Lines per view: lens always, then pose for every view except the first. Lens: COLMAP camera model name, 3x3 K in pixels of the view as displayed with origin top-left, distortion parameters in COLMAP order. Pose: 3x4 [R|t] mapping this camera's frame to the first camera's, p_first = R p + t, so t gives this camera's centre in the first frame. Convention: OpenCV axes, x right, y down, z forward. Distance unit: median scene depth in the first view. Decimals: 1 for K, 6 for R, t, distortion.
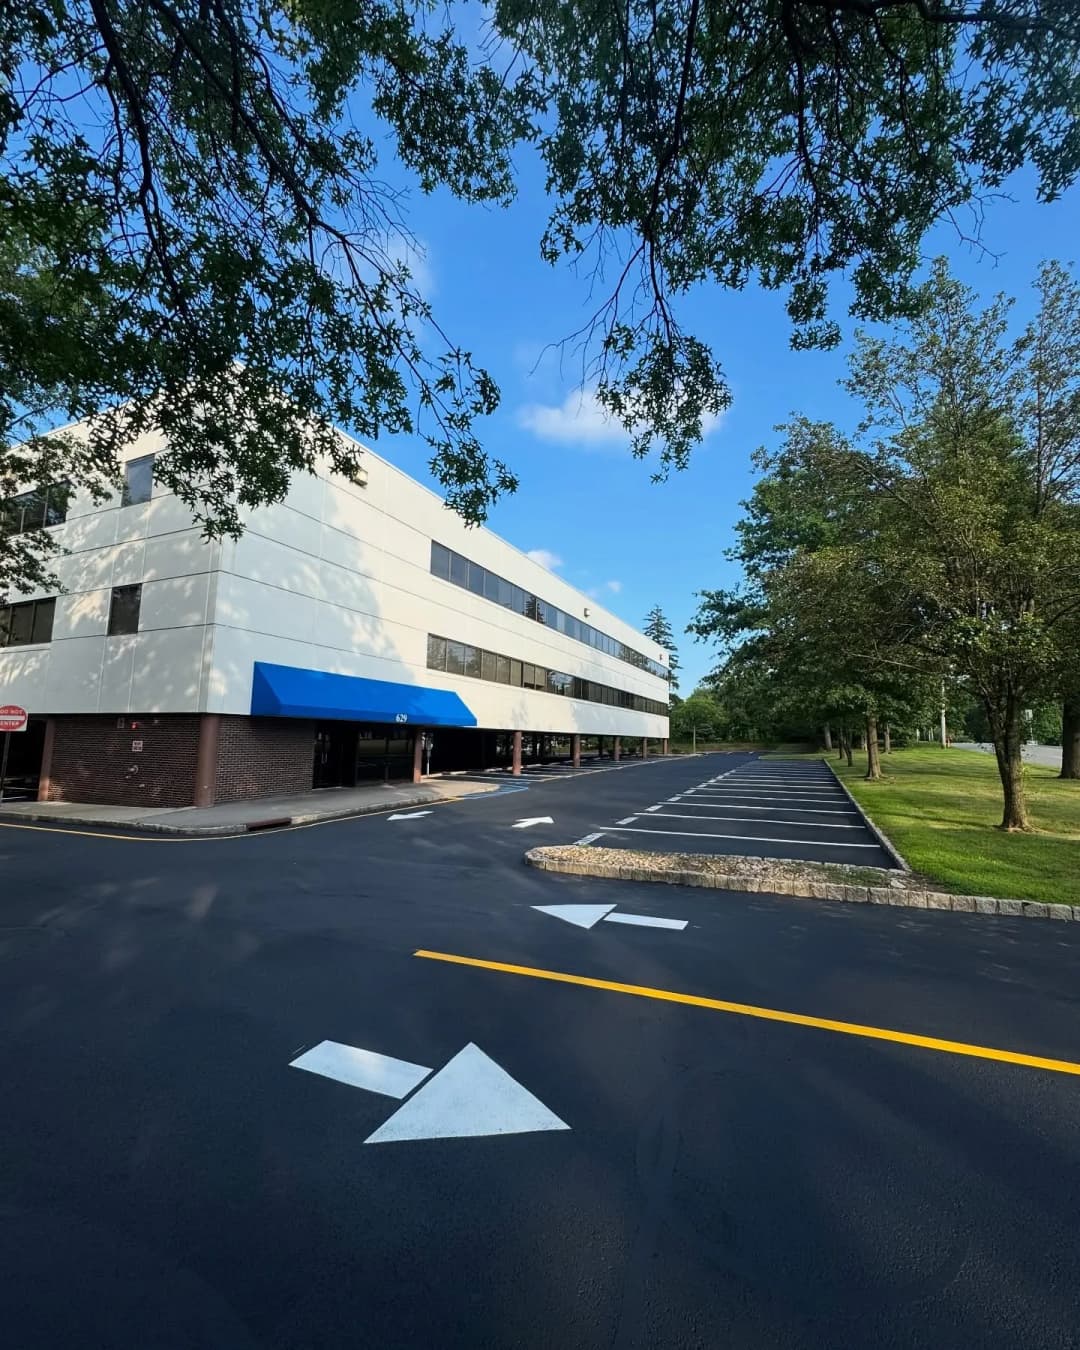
lens RADIAL K [[569.4, 0, 542.7], [0, 569.4, 648.6], [0, 0, 1]] dist [0.001760, 0.000124]
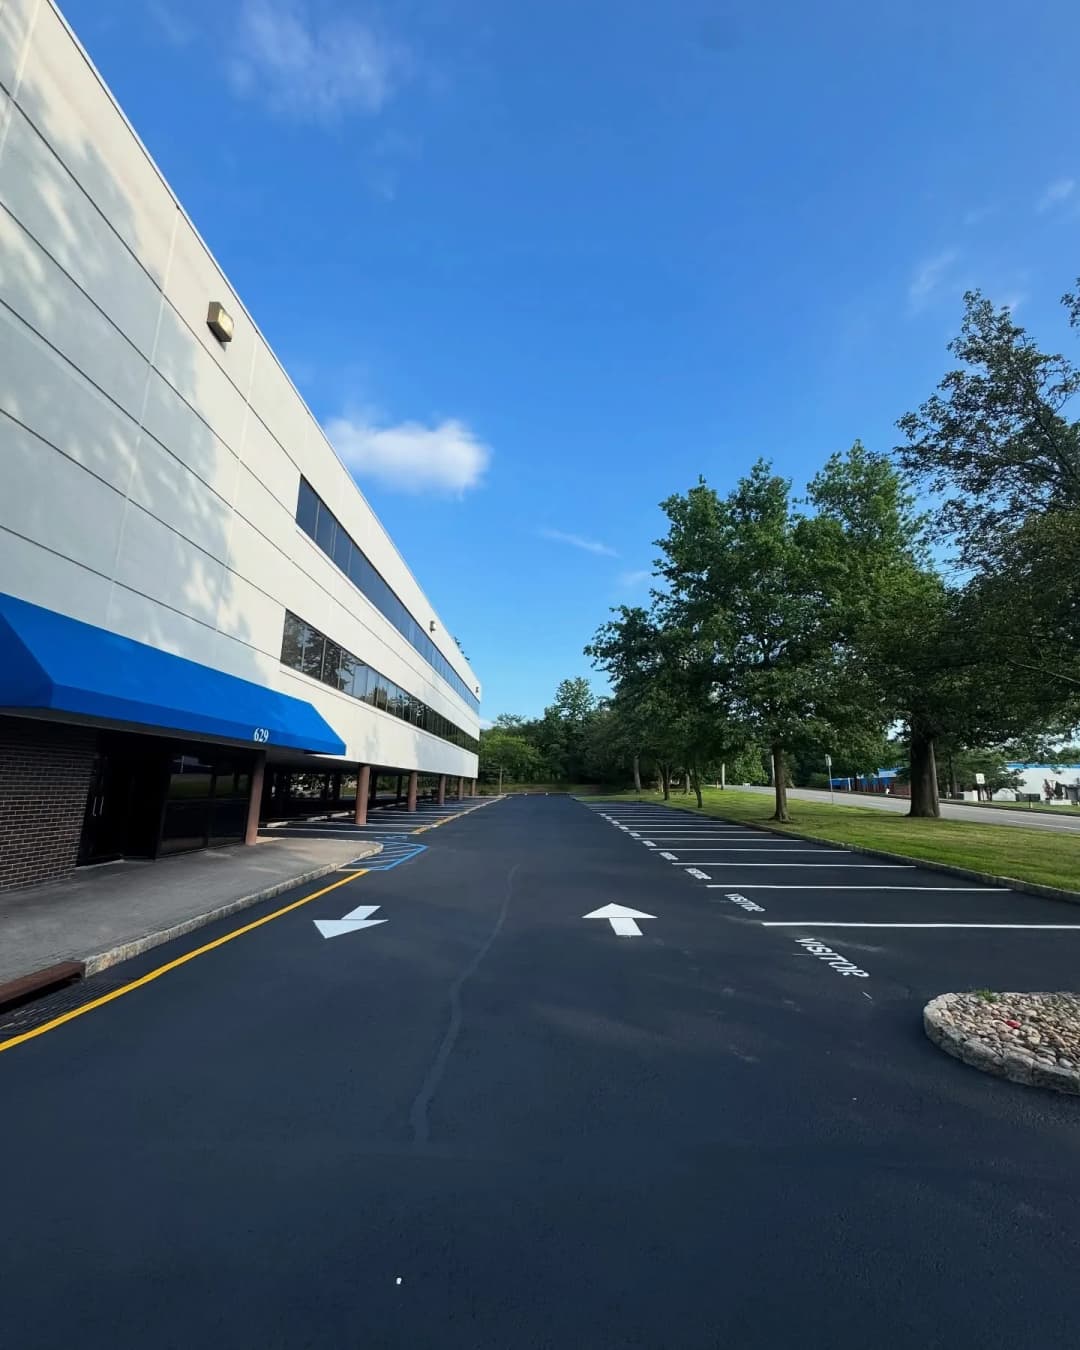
lens RADIAL K [[569.4, 0, 542.7], [0, 569.4, 648.6], [0, 0, 1]] dist [0.001760, 0.000124]
pose [[0.910952, 0.103392, 0.399345, -0.153436], [-0.076477, 0.993627, -0.082801, 0.039589], [-0.405361, 0.044887, 0.913054, 0.226678]]
